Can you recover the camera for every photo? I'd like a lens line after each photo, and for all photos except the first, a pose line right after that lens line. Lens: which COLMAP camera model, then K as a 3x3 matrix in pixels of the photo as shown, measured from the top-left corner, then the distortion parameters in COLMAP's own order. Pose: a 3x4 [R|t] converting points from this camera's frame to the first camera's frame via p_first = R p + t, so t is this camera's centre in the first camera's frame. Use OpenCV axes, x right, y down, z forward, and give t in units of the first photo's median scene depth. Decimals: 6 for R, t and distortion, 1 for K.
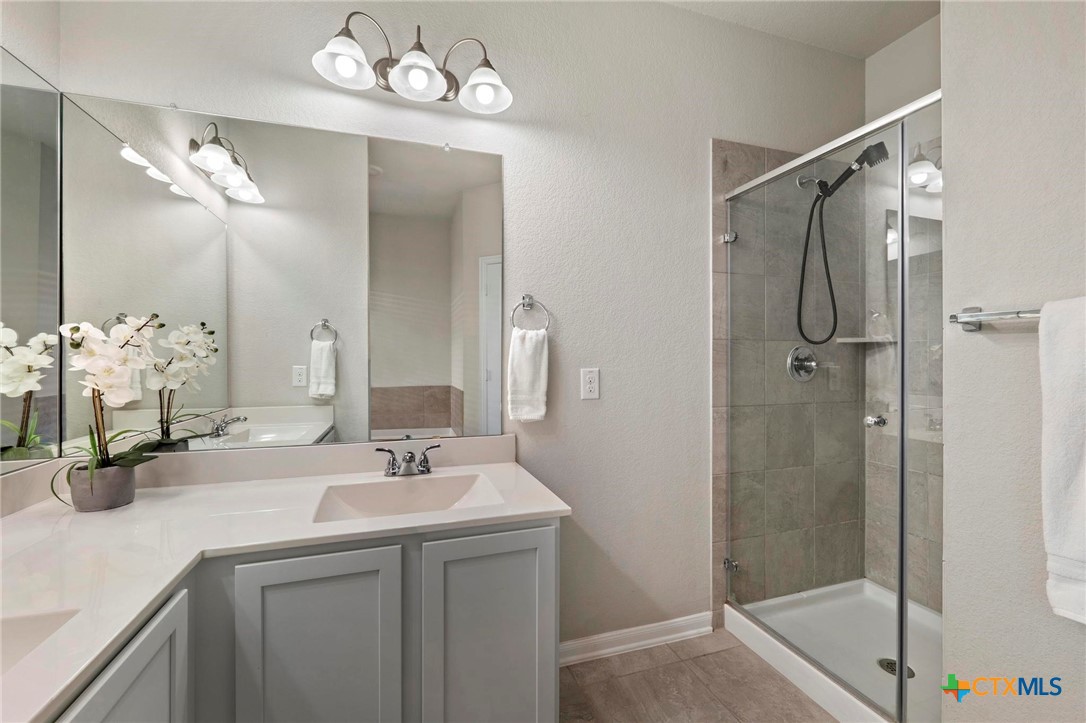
lens RADIAL K [[443.5, 0, 544.7], [0, 443.5, 354.4], [0, 0, 1]] dist [-0.011996, -0.000074]
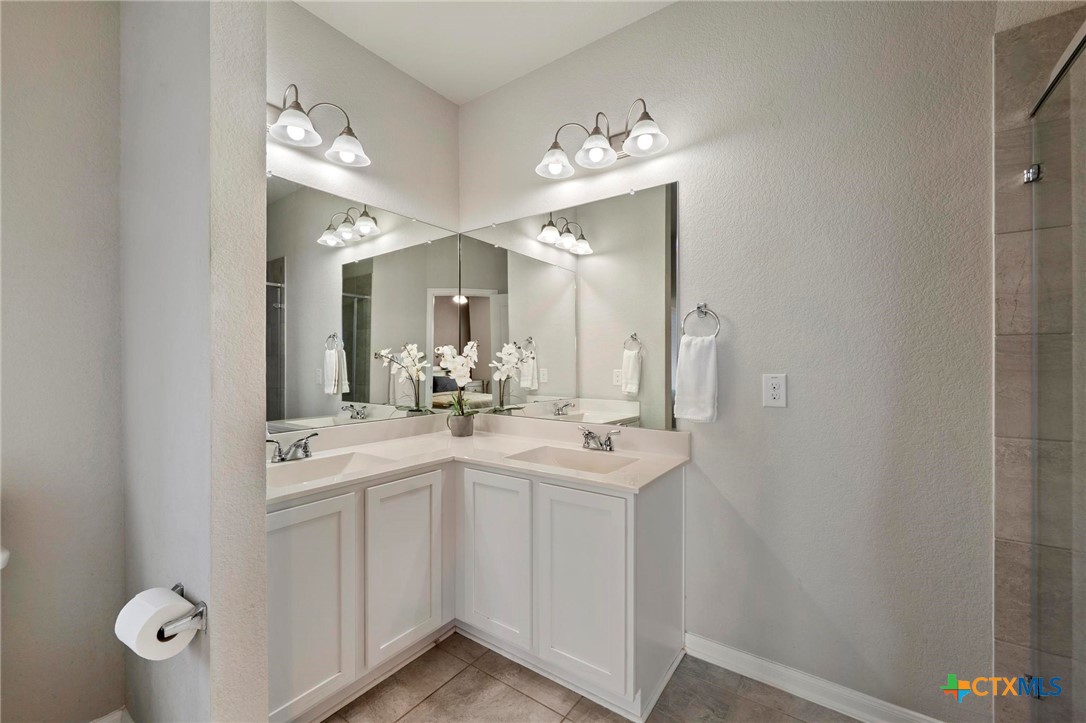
lens RADIAL K [[443.5, 0, 547.9], [0, 443.5, 363.9], [0, 0, 1]] dist [-0.011996, -0.000074]
pose [[0.593358, 0.000948, -0.804938, 0.510814], [0.002291, 0.999993, 0.002867, 0.006232], [0.804935, -0.003545, 0.593352, 0.061323]]
